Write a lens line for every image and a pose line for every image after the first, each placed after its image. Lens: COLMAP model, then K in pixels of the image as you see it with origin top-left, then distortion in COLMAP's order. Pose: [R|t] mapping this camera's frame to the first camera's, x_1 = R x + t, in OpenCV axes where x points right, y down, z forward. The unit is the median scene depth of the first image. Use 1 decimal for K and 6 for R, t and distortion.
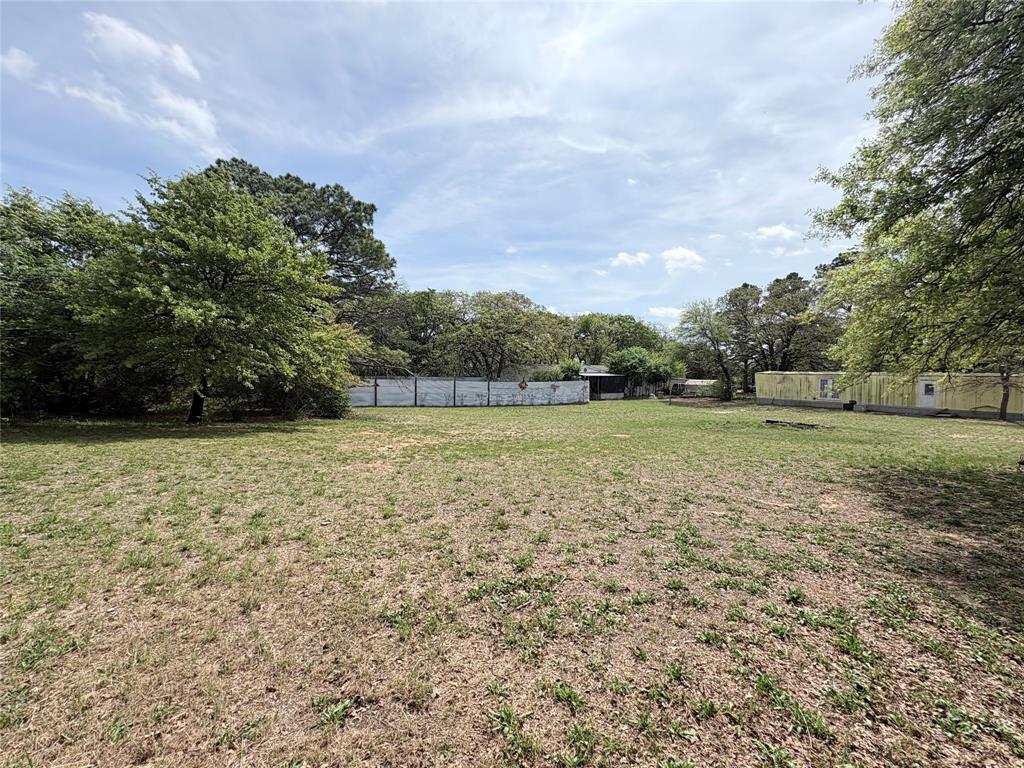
lens RADIAL K [[410.2, 0, 513.2], [0, 410.2, 384.5], [0, 0, 1]] dist [-0.000446, 0.000340]
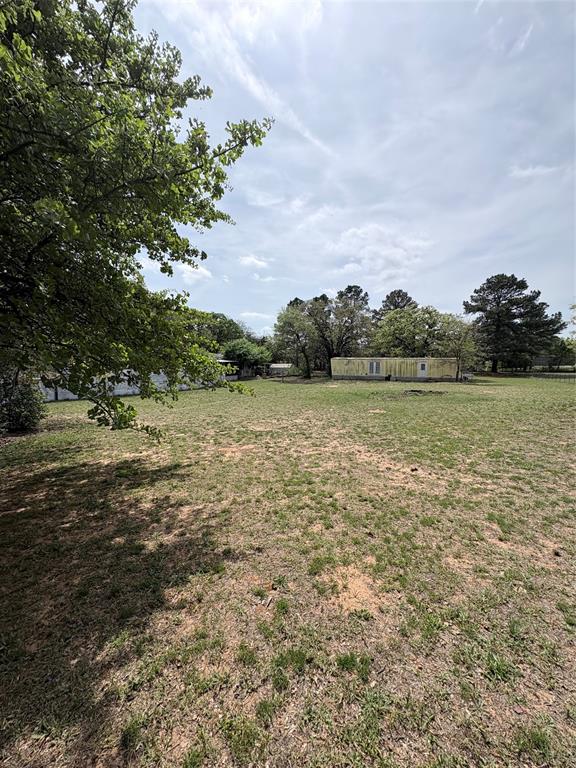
lens RADIAL K [[307.7, 0, 287.9], [0, 307.7, 383.7], [0, 0, 1]] dist [-0.000446, 0.000340]
pose [[0.800817, -0.054440, 0.596430, -0.644691], [0.024902, 0.998026, 0.057660, -0.017600], [-0.598391, -0.031322, 0.800592, 0.616350]]
